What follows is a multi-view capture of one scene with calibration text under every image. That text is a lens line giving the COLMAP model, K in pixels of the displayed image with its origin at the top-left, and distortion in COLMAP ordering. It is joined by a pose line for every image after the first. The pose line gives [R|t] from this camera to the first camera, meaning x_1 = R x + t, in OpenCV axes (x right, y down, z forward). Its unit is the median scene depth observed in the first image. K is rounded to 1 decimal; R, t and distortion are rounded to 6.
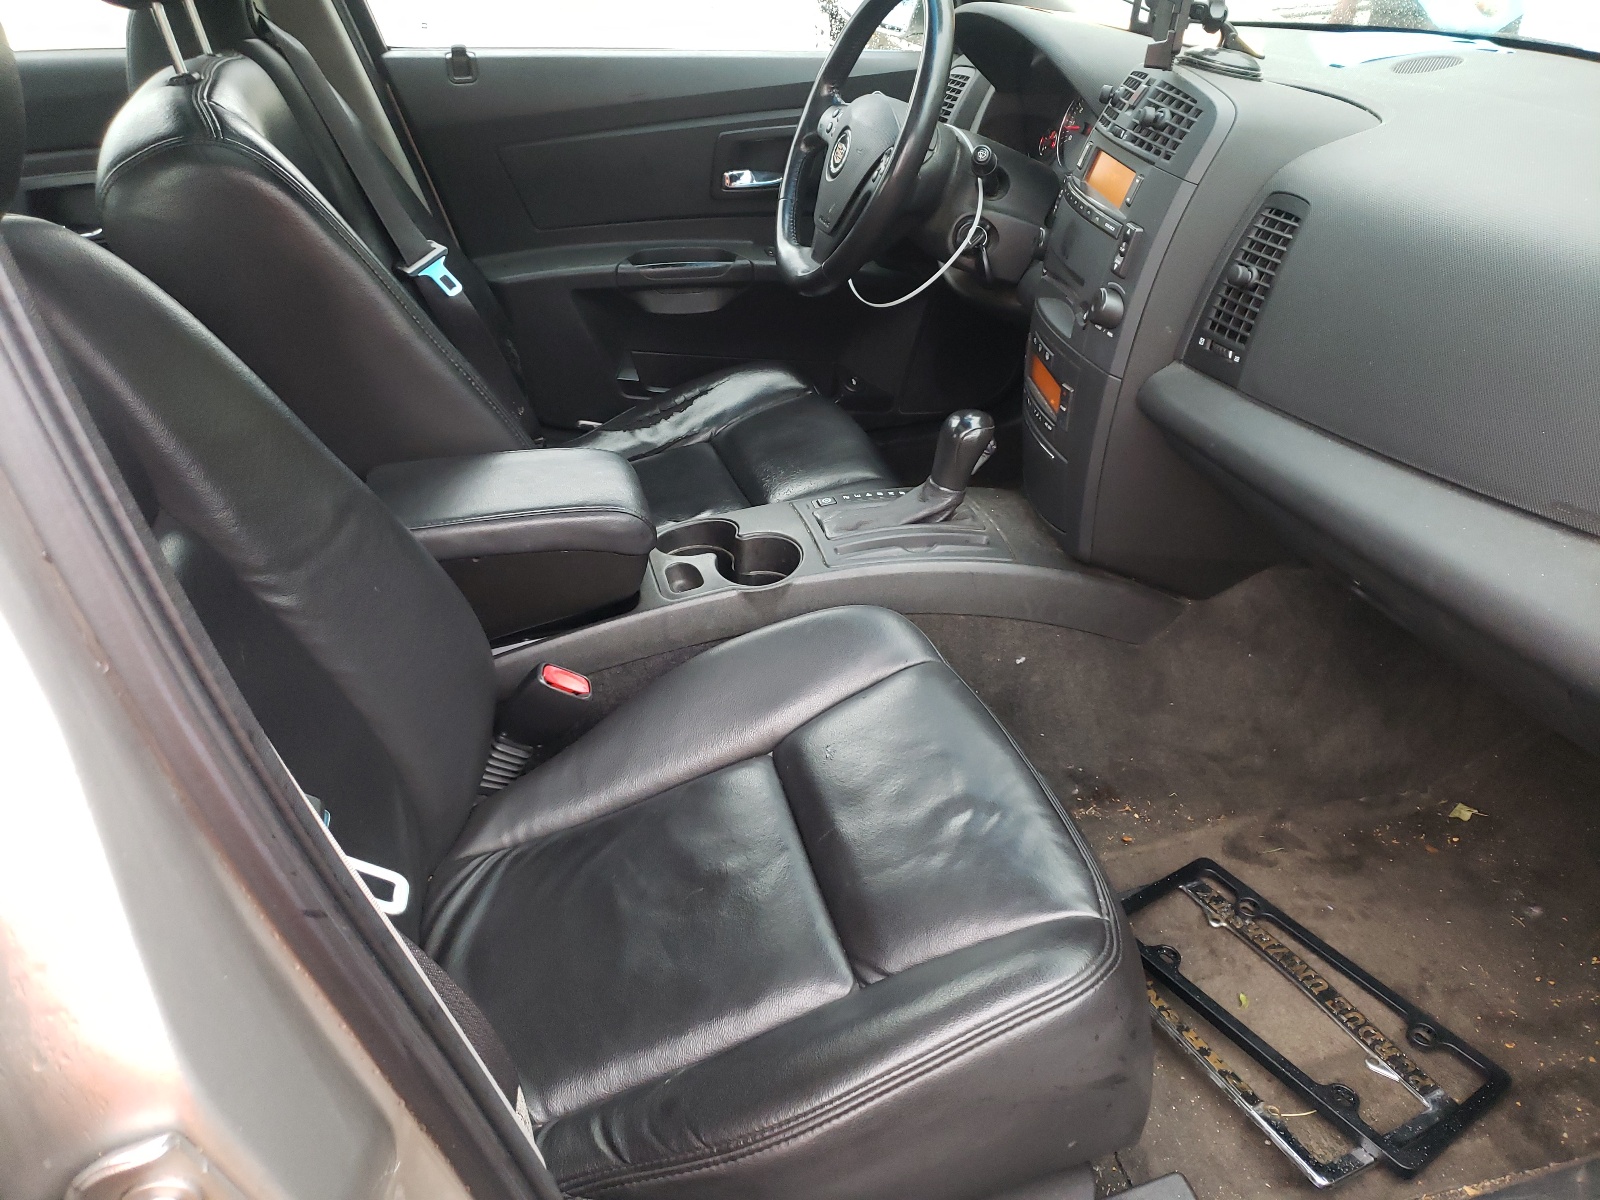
lens RADIAL K [[1229.9, 0, 798.9], [0, 1229.9, 597.7], [0, 0, 1]] dist [0.015078, -0.024444]
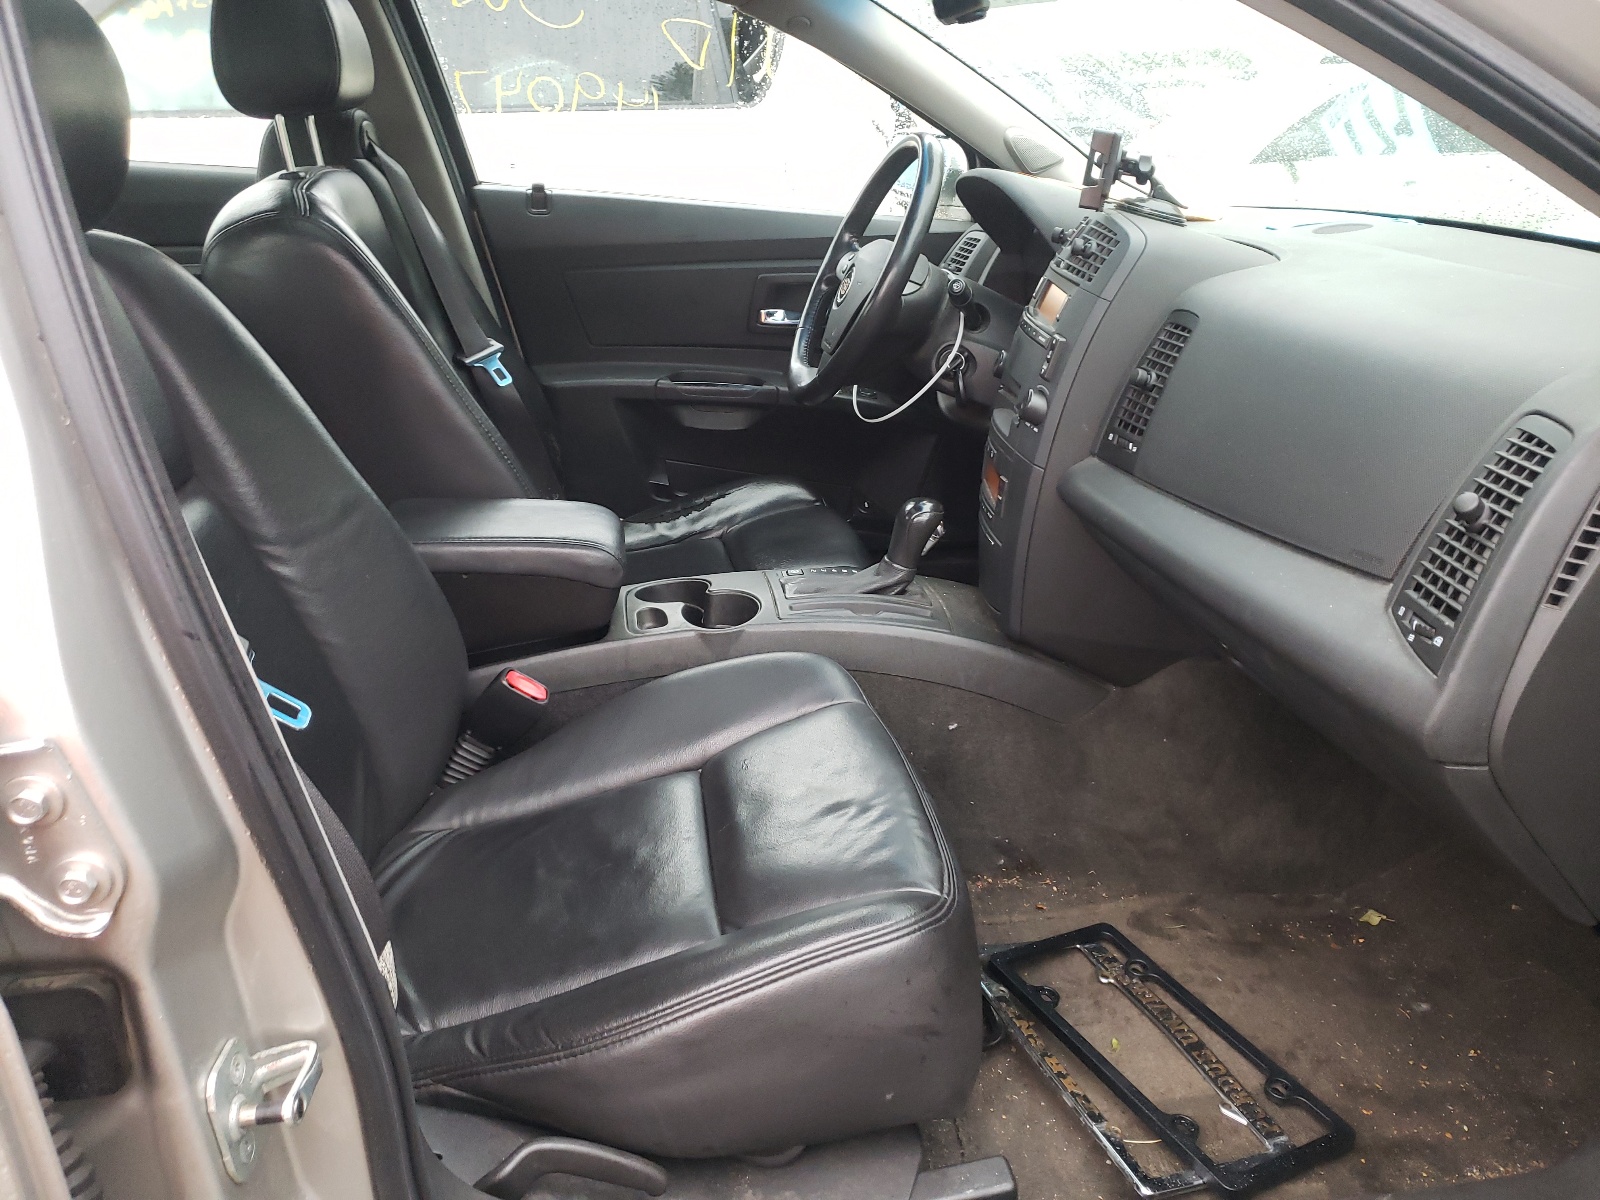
lens RADIAL K [[1229.9, 0, 797.5], [0, 1229.9, 605.6], [0, 0, 1]] dist [0.015078, -0.024444]
pose [[0.993069, 0.086805, -0.079237, 0.134321], [-0.097705, 0.984438, -0.146064, 0.130129], [0.065325, 0.152794, 0.986097, -0.104412]]
